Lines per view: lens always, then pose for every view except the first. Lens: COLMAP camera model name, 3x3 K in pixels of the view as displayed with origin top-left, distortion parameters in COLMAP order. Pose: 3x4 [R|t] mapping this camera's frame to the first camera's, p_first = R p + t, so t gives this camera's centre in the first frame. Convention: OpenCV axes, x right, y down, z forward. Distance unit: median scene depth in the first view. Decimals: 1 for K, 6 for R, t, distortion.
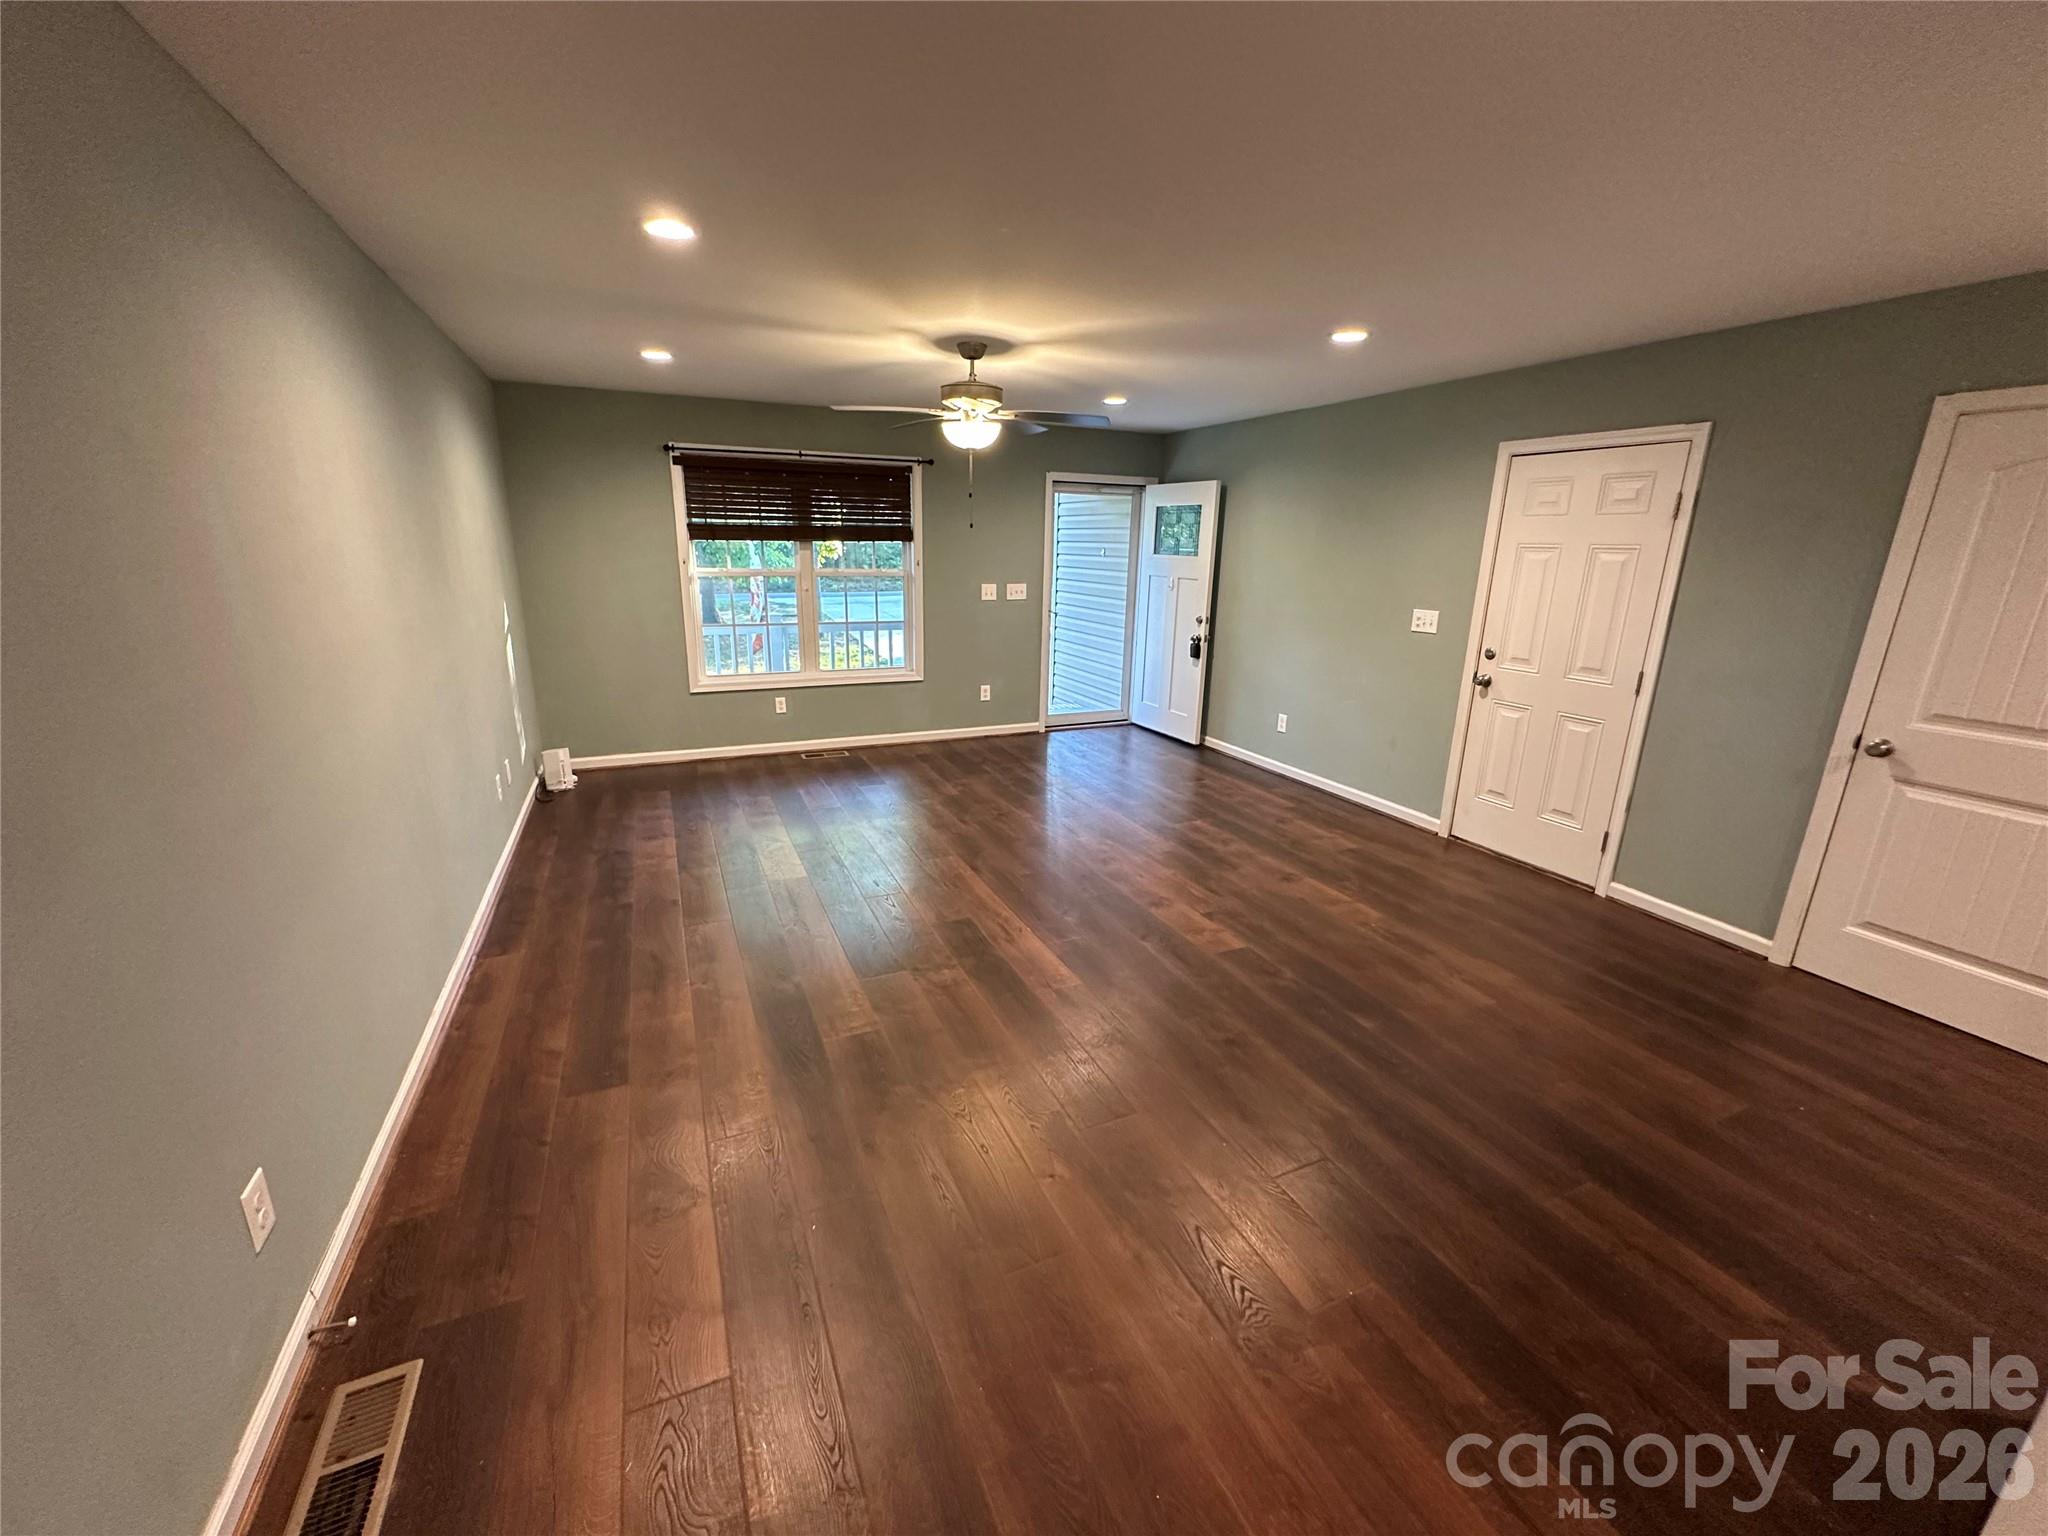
lens RADIAL K [[820.5, 0, 1025.9], [0, 820.5, 766.3], [0, 0, 1]] dist [-0.003235, 0.000558]
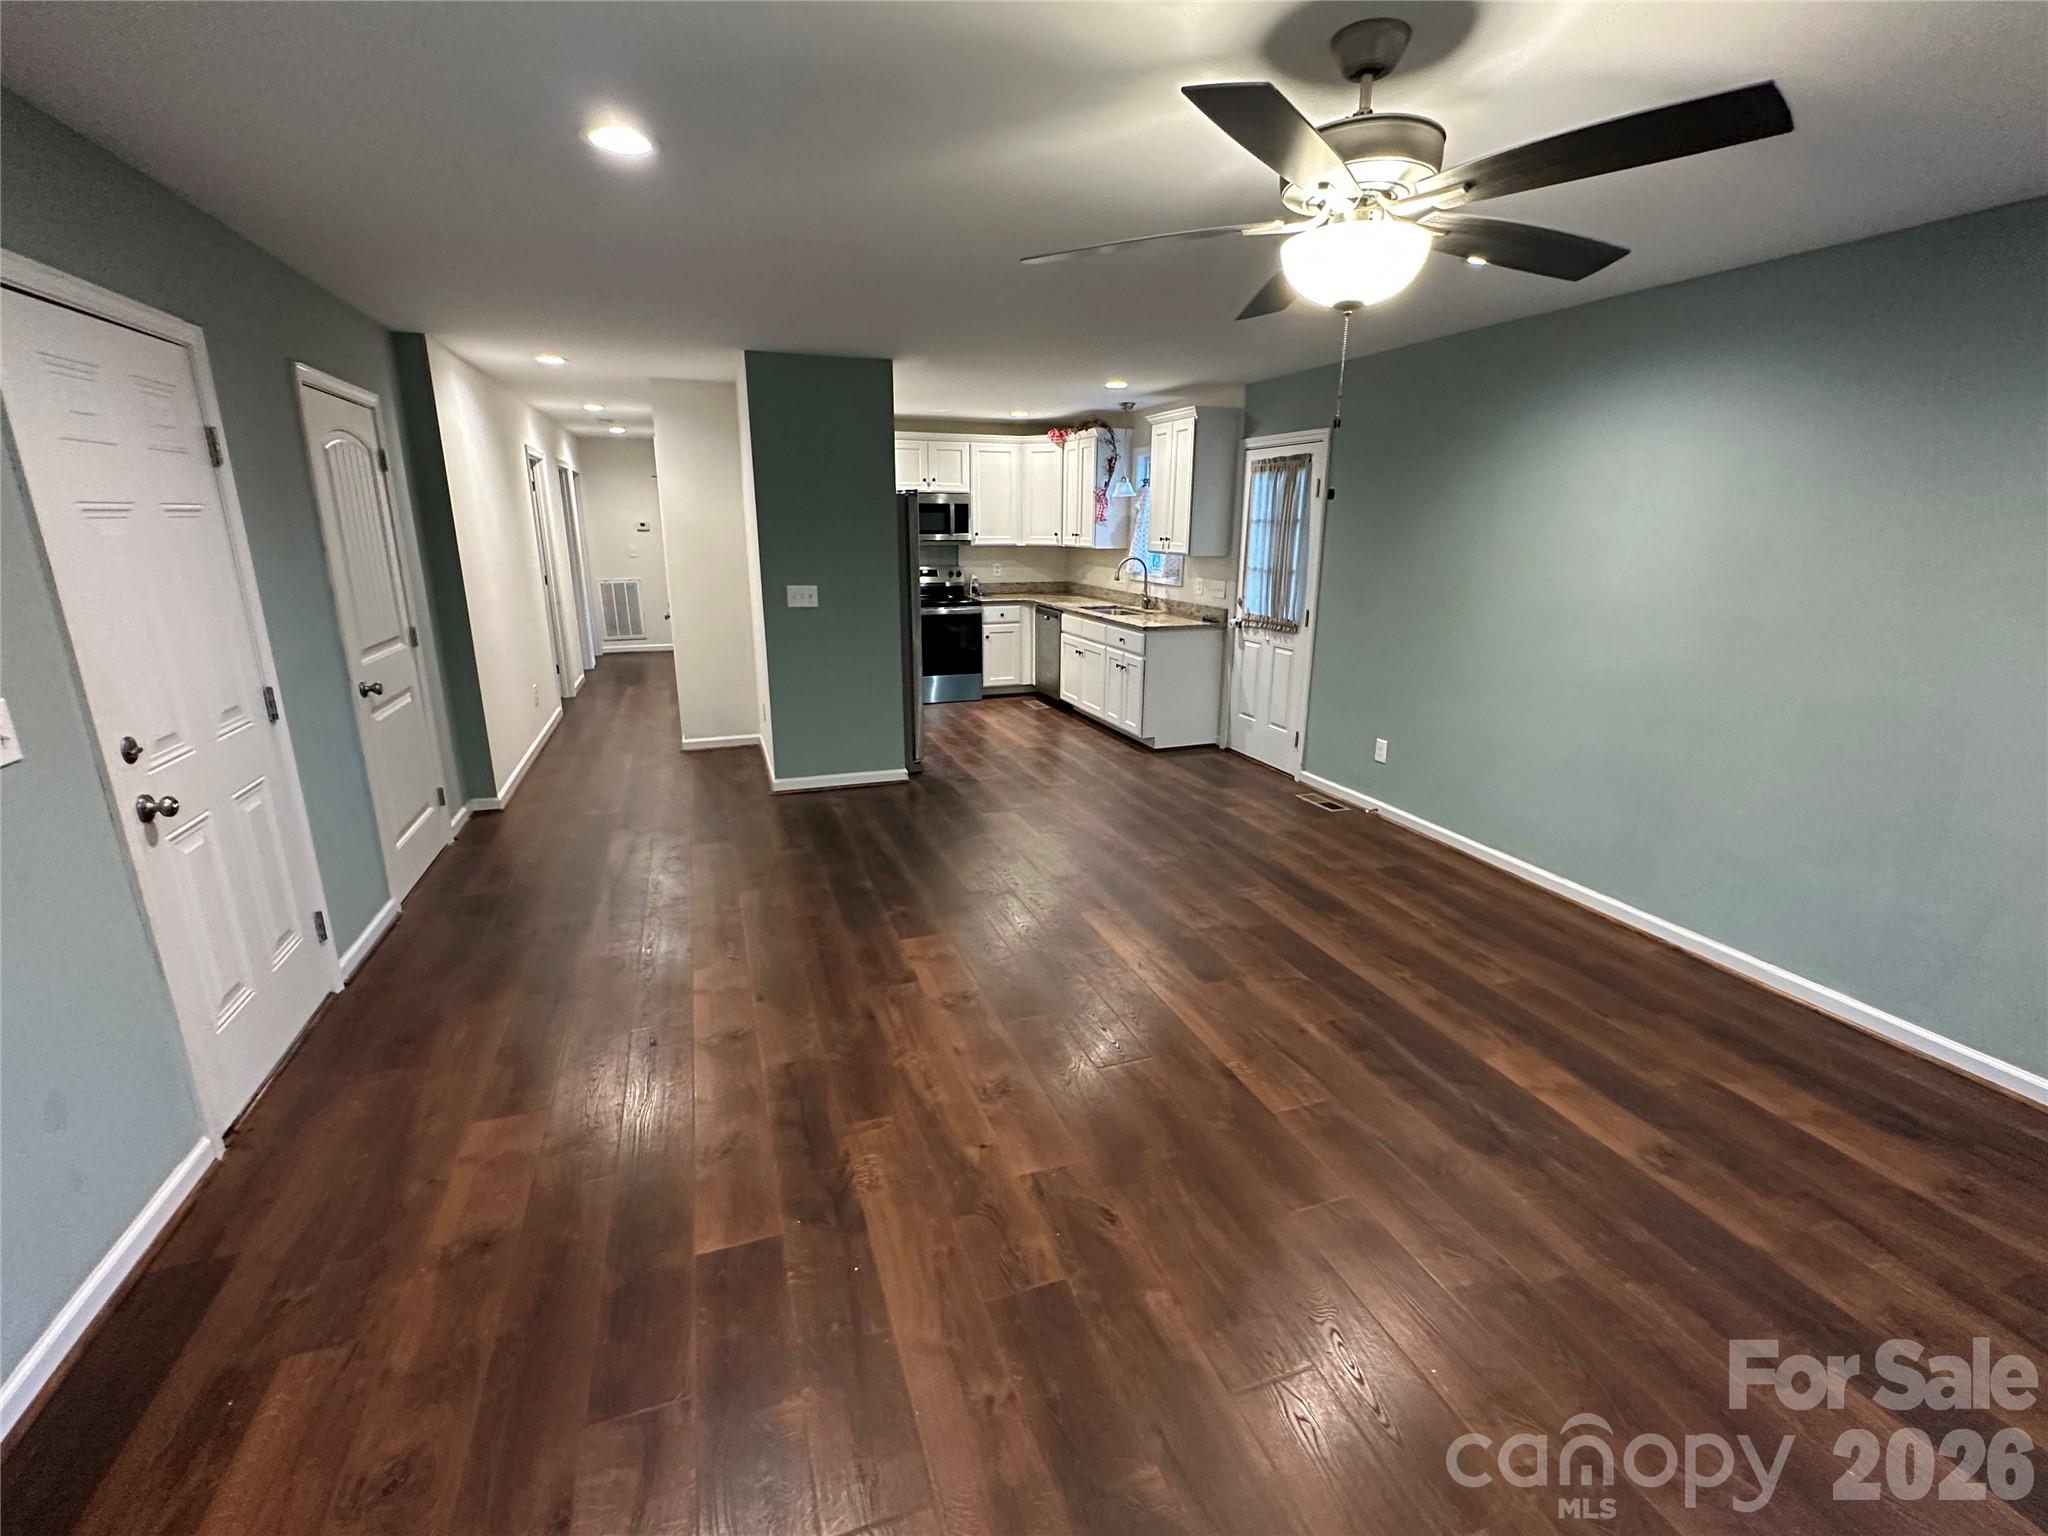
lens RADIAL K [[897.8, 0, 1024.0], [0, 897.8, 768.0], [0, 0, 1]] dist [-0.003115, -0.000125]
pose [[-0.996409, -0.047563, 0.070047, 0.044554], [-0.004685, 0.857007, 0.515284, -0.354049], [-0.084539, 0.513106, -0.854152, 1.278511]]
